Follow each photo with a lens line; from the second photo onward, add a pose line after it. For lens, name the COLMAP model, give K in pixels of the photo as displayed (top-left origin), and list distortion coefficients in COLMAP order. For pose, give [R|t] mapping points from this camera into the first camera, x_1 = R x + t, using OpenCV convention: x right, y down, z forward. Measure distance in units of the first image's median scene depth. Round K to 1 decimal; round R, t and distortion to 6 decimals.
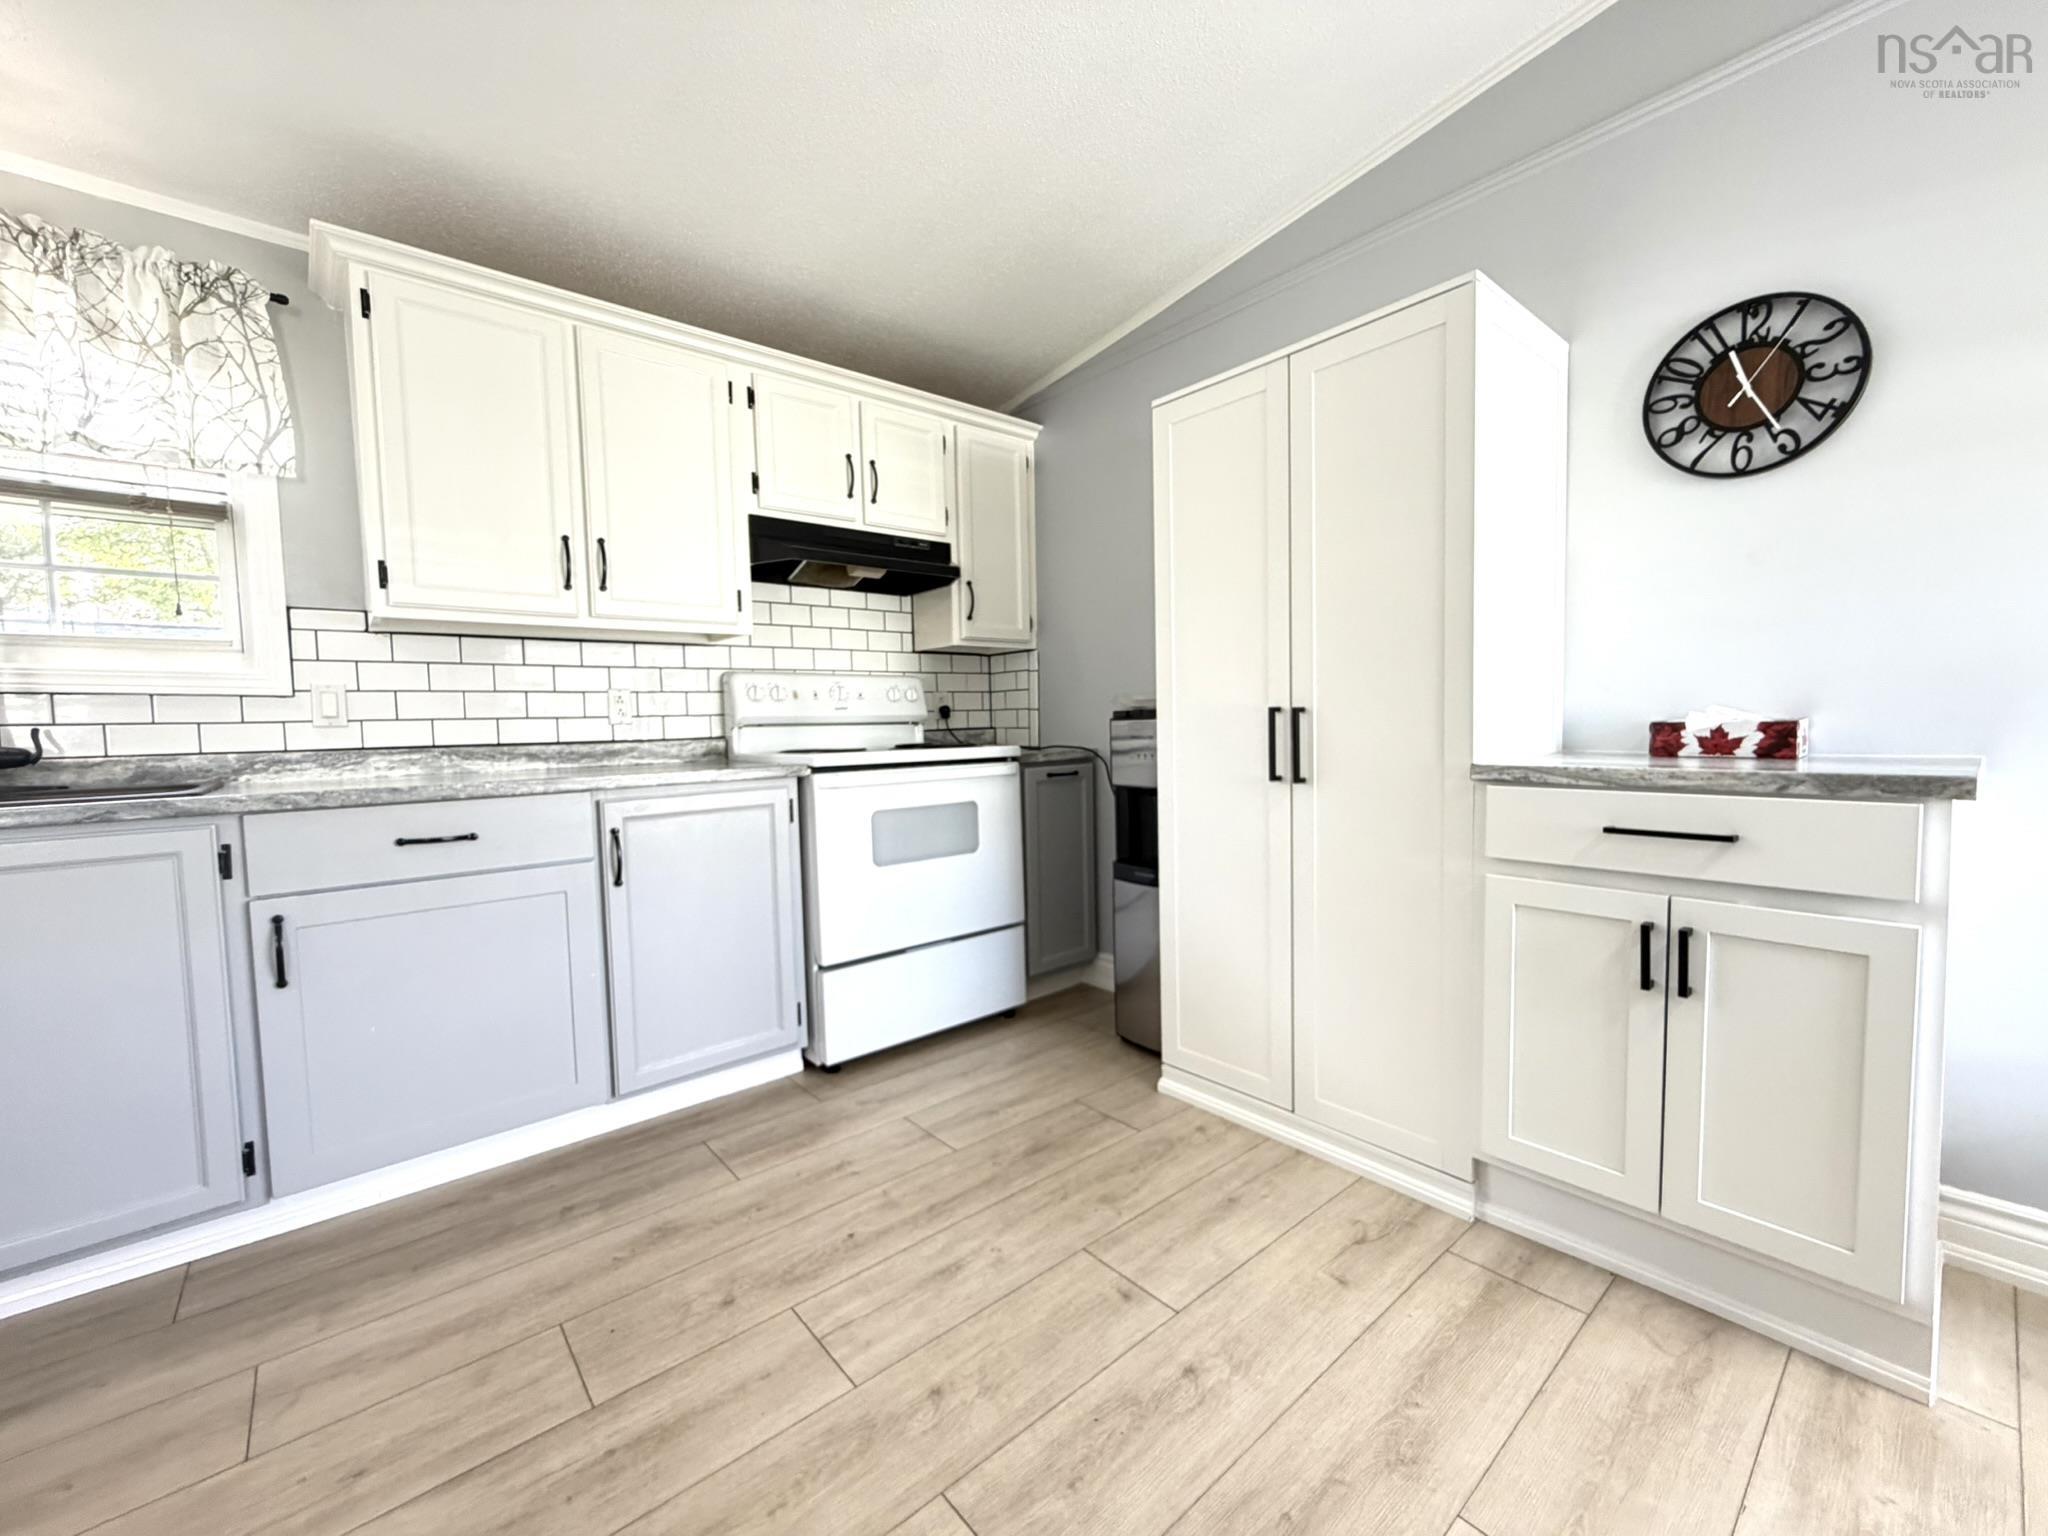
lens RADIAL K [[819.1, 0, 1018.0], [0, 819.1, 768.9], [0, 0, 1]] dist [-0.000476, 0.000332]
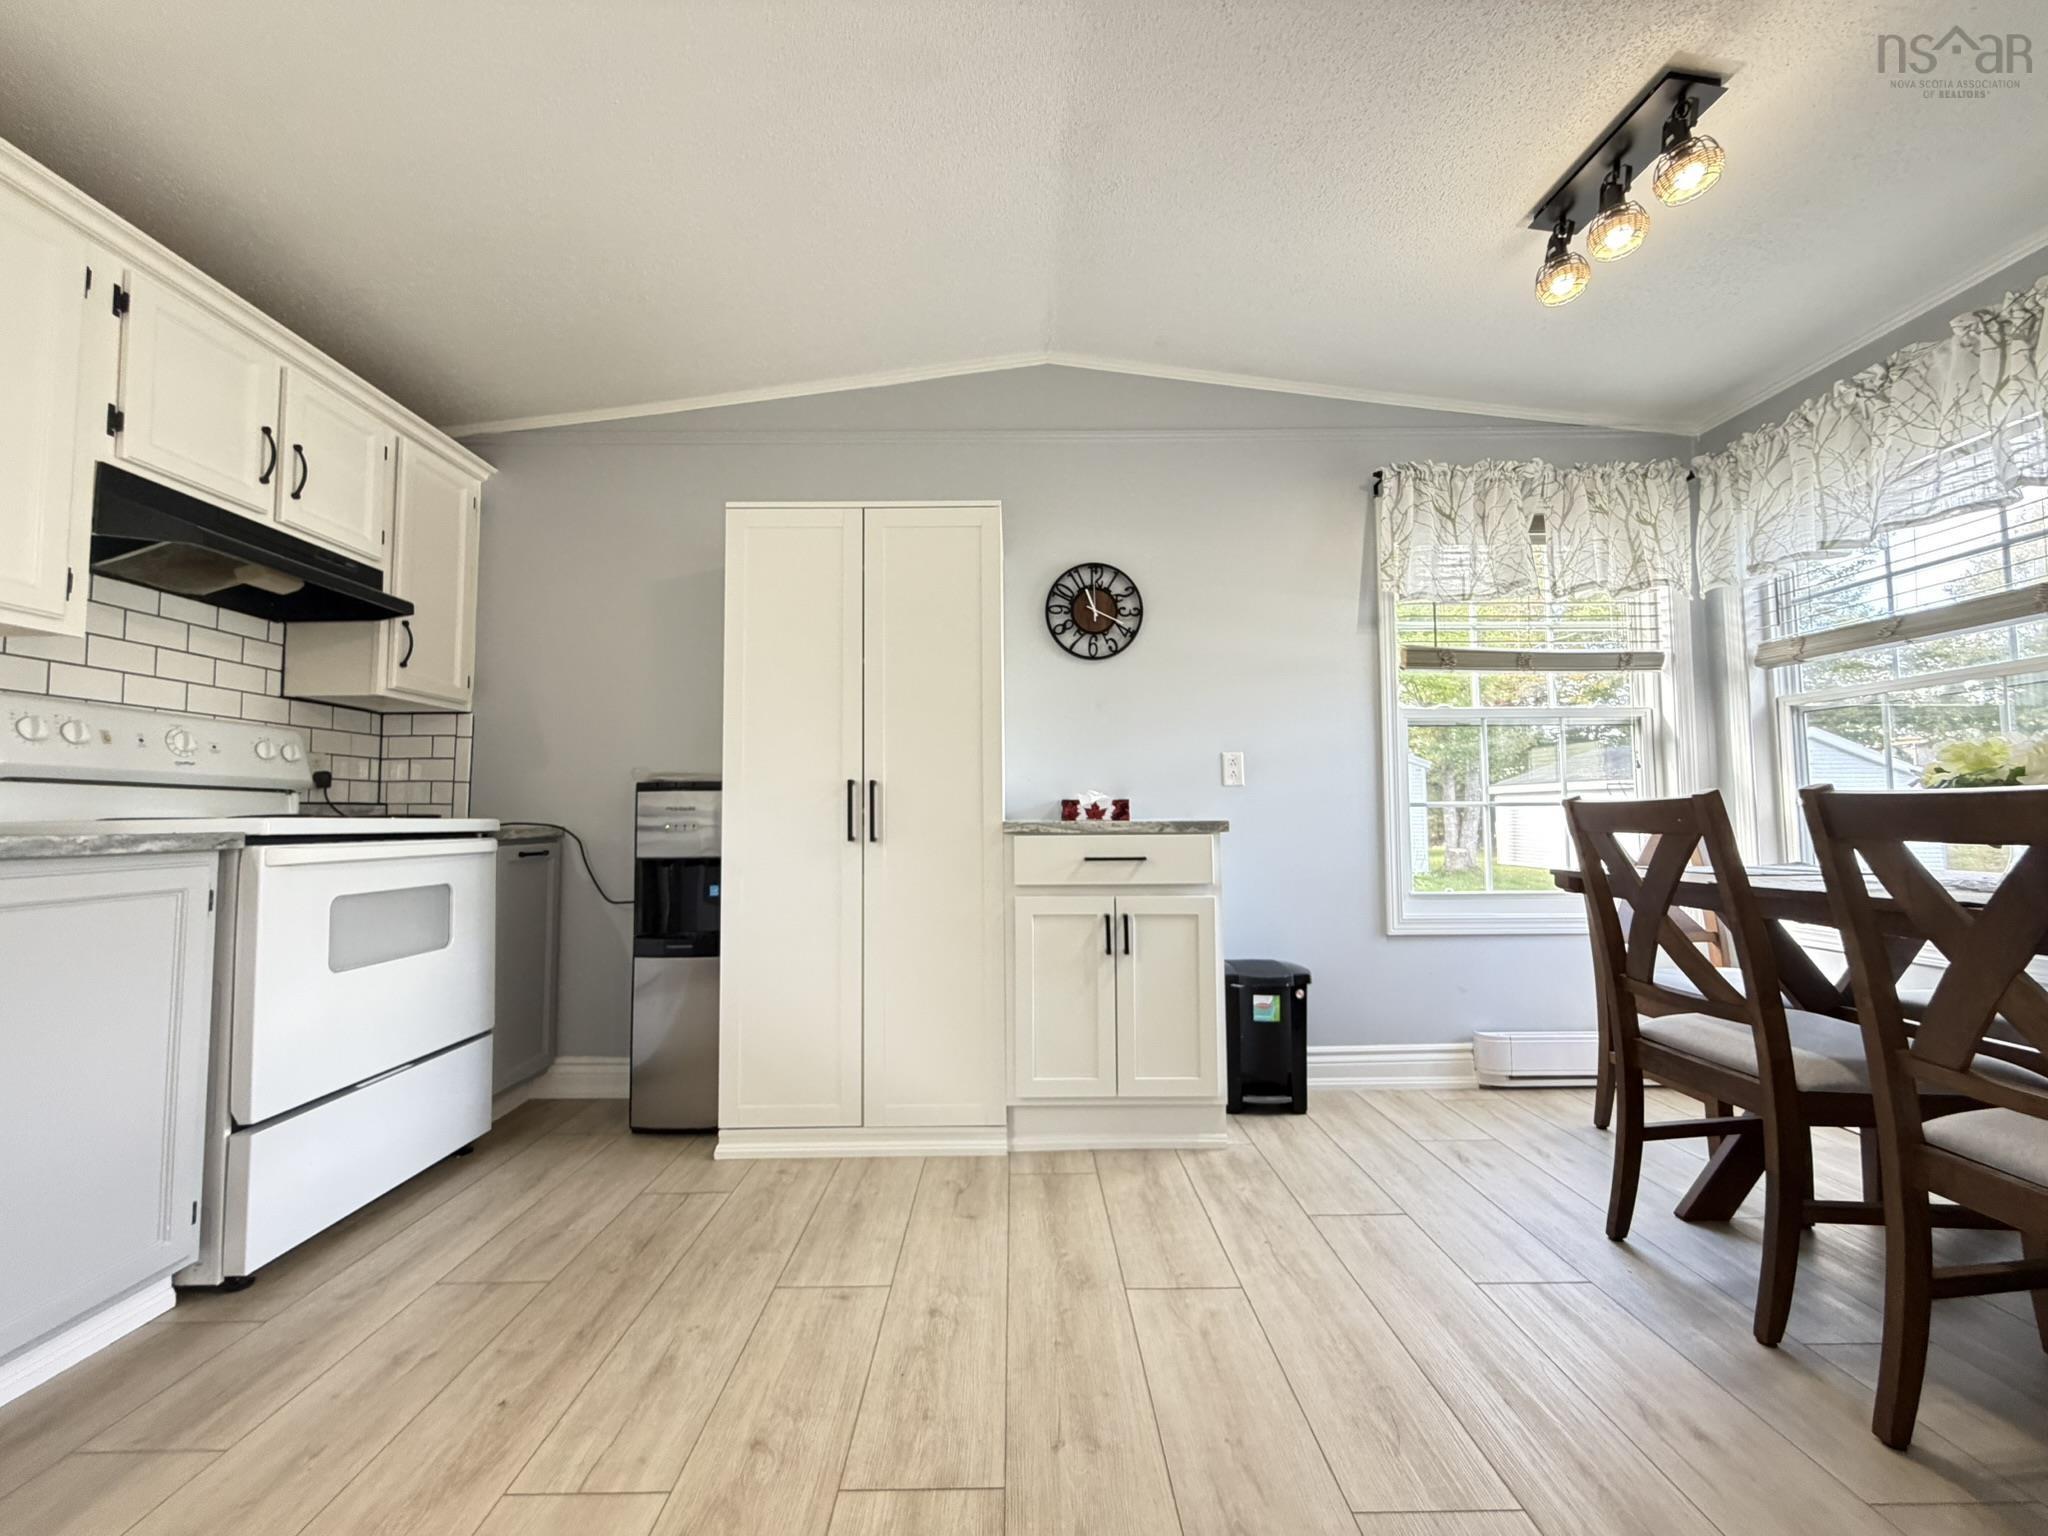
lens RADIAL K [[819.1, 0, 1016.0], [0, 819.1, 767.8], [0, 0, 1]] dist [-0.000476, 0.000332]
pose [[0.642411, 0.065034, 0.763596, -0.417432], [0.037572, 0.992522, -0.116141, 0.052028], [-0.765439, 0.103301, 0.635163, 0.036097]]
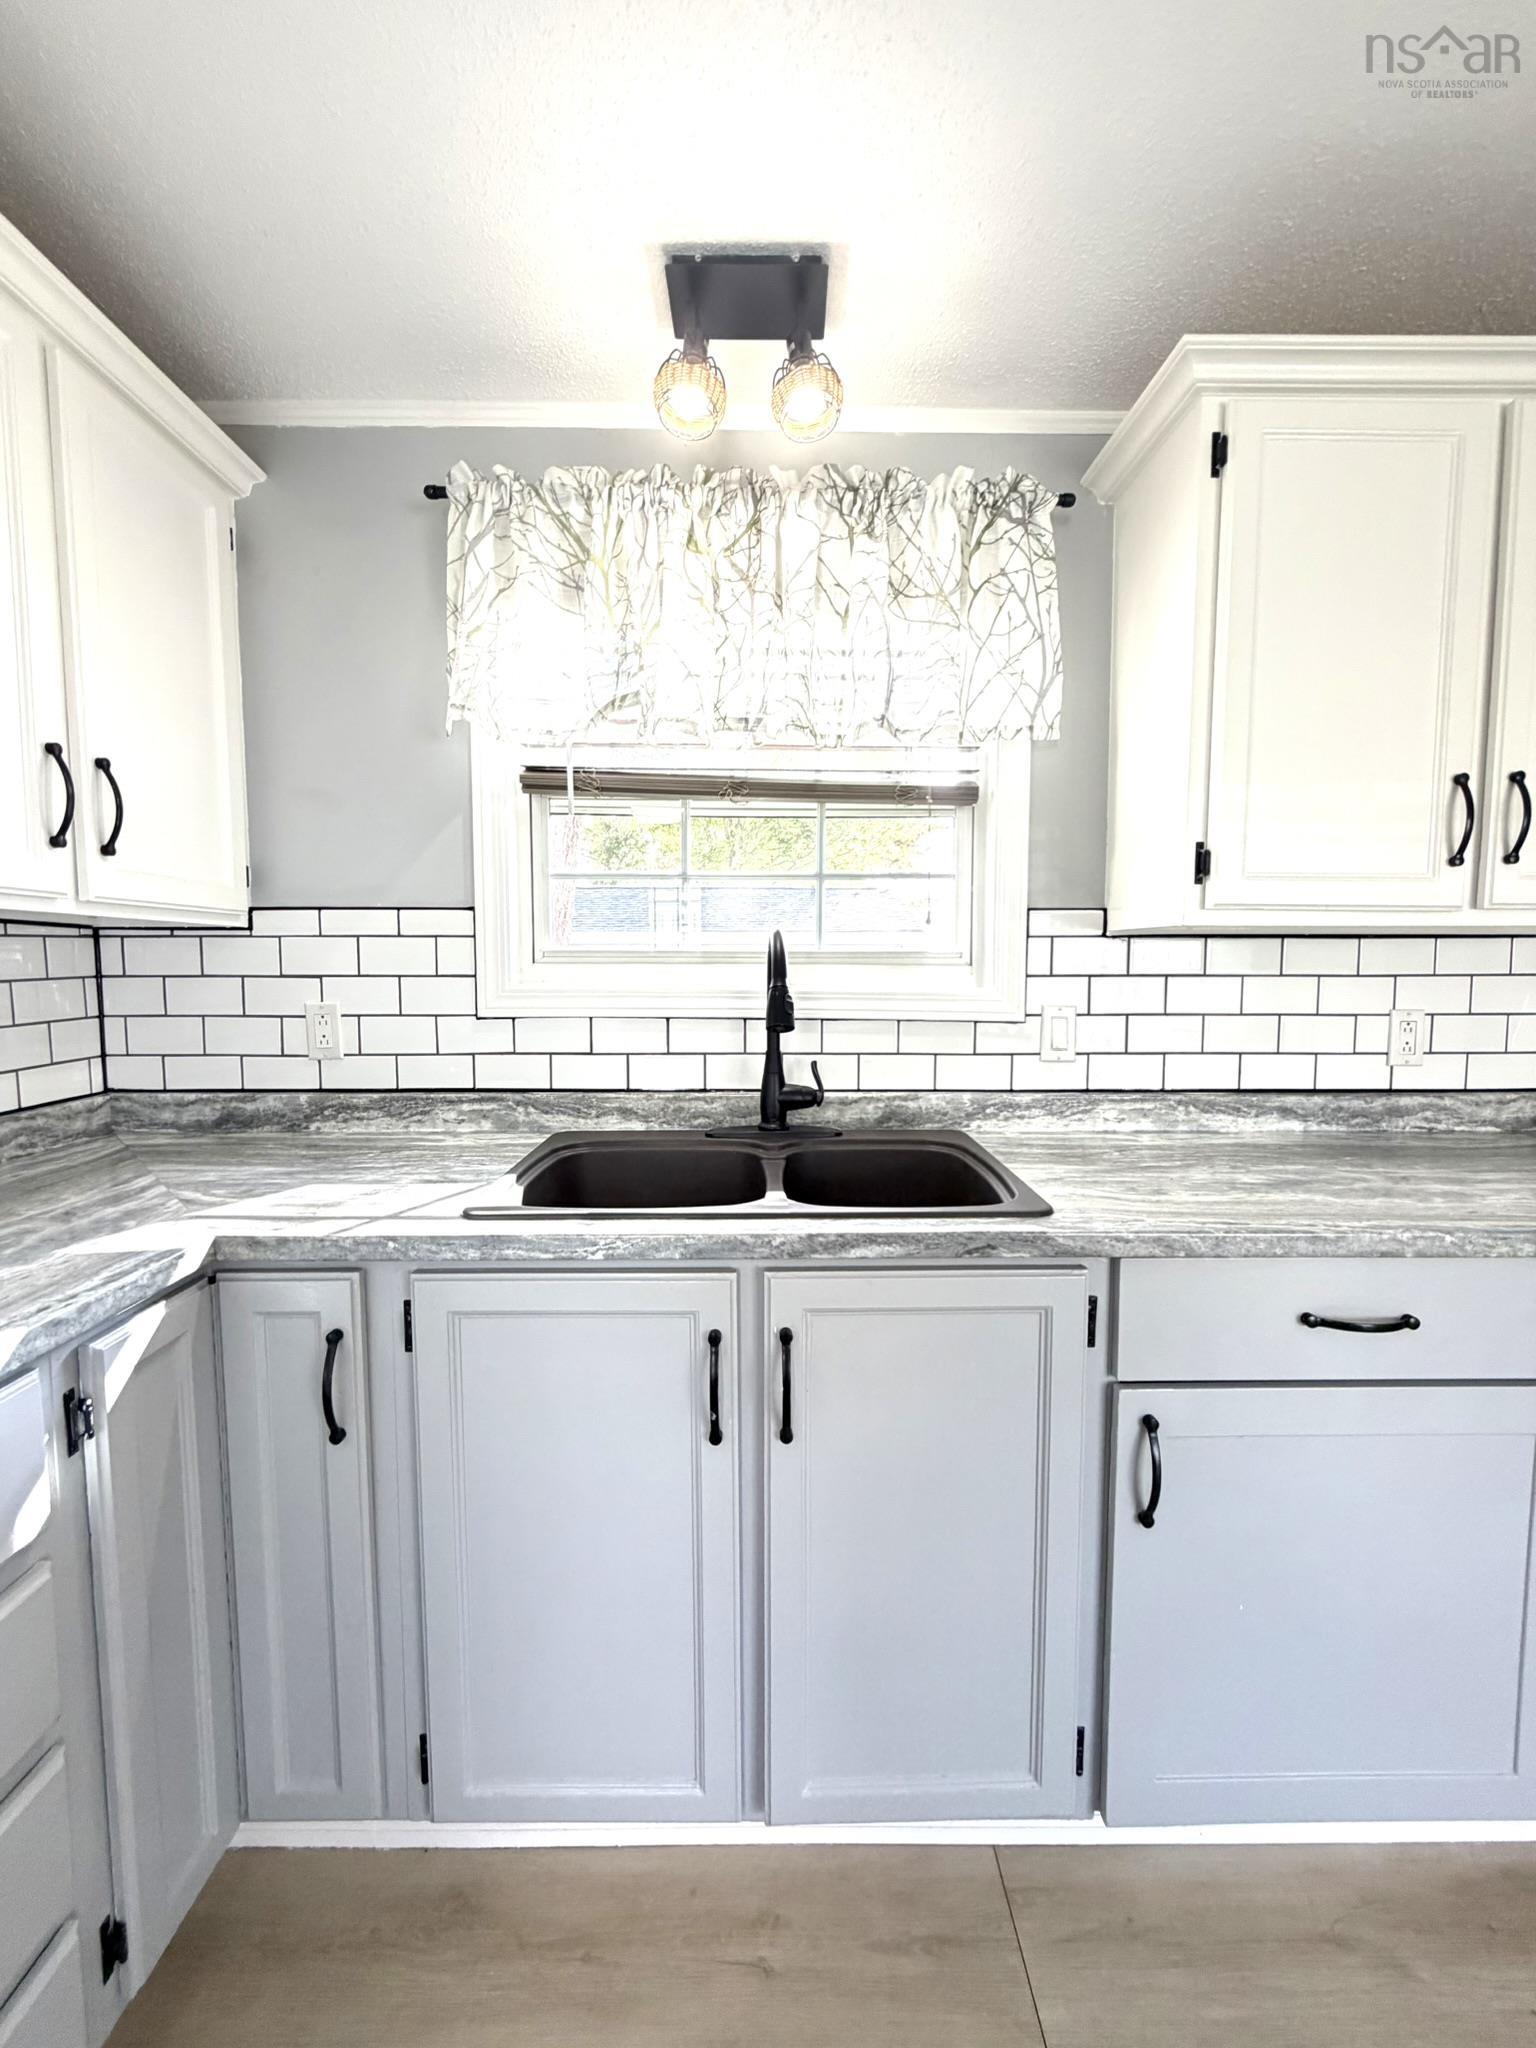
lens RADIAL K [[819.1, 0, 769.7], [0, 819.1, 1018.8], [0, 0, 1]] dist [-0.000476, 0.000332]
pose [[0.768764, 0.068108, -0.635896, -0.577553], [-0.055286, 0.997668, 0.040018, -0.110289], [0.637139, 0.004391, 0.770737, 0.241266]]
